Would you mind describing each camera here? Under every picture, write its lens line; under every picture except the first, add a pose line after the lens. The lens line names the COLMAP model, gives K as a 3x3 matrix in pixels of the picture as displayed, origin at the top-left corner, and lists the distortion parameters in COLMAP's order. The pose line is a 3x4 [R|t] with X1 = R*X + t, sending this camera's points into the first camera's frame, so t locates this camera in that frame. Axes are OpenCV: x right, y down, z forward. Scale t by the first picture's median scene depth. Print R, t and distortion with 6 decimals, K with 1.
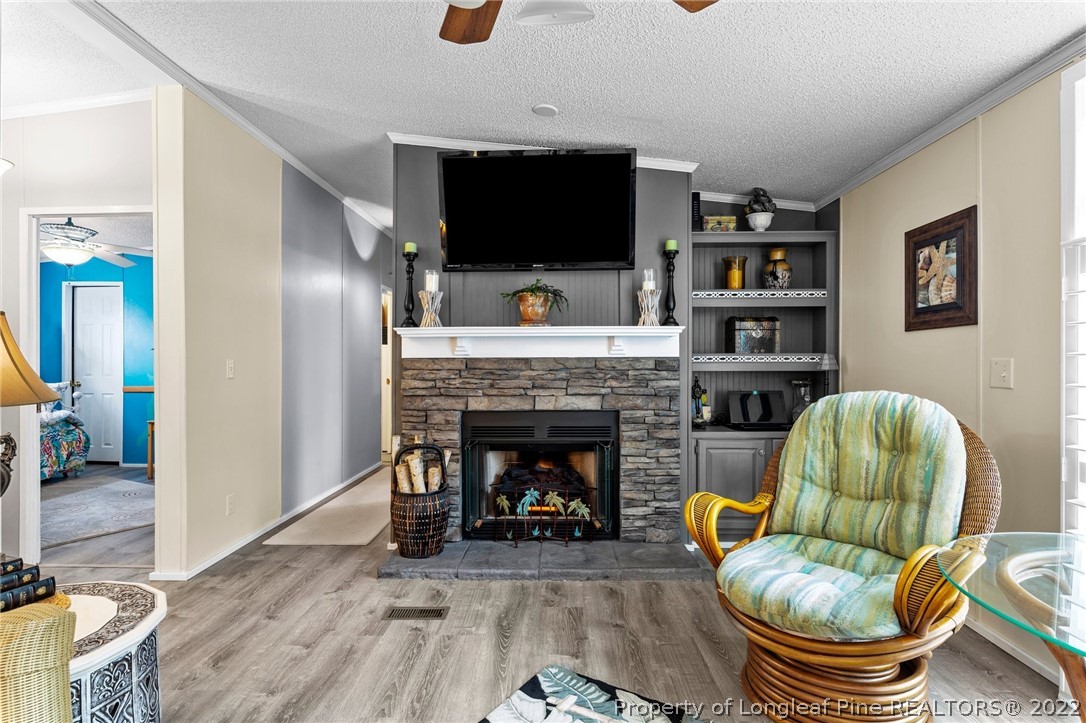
lens RADIAL K [[583.3, 0, 545.3], [0, 583.3, 363.8], [0, 0, 1]] dist [-0.014336, -0.000510]
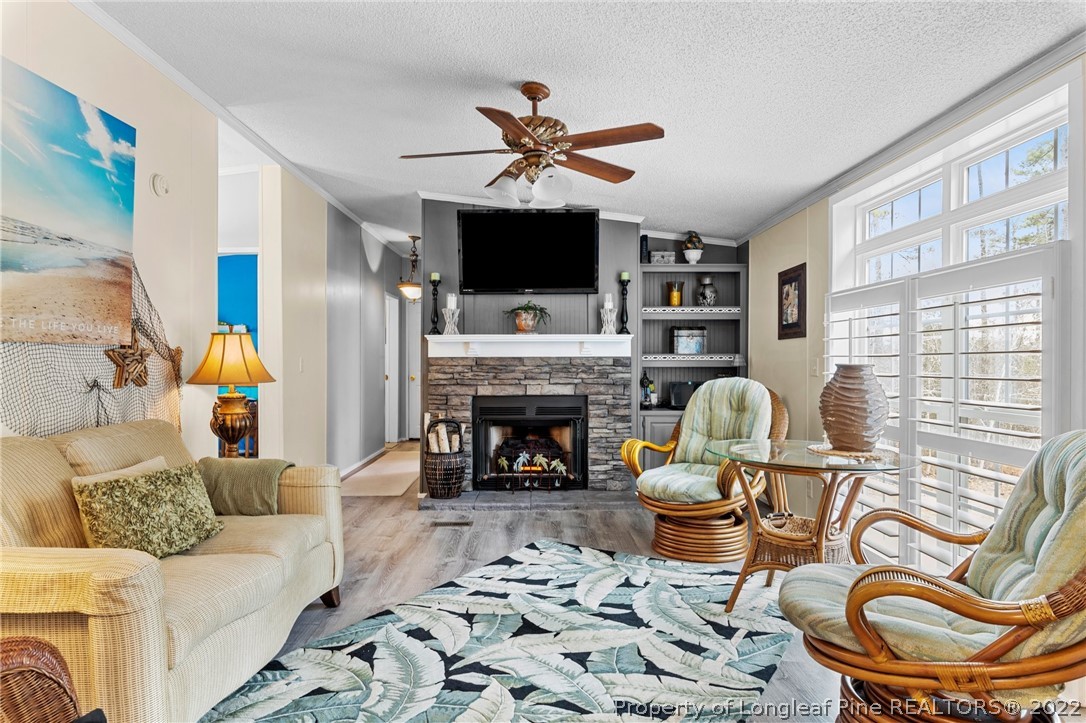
lens RADIAL K [[663.3, 0, 547.3], [0, 663.3, 360.8], [0, 0, 1]] dist [0.037791, 0.000594]
pose [[0.999189, 0.001064, 0.040254, -0.031905], [-0.000957, 0.999996, -0.002674, 0.002665], [-0.040257, 0.002633, 0.999186, -0.574869]]
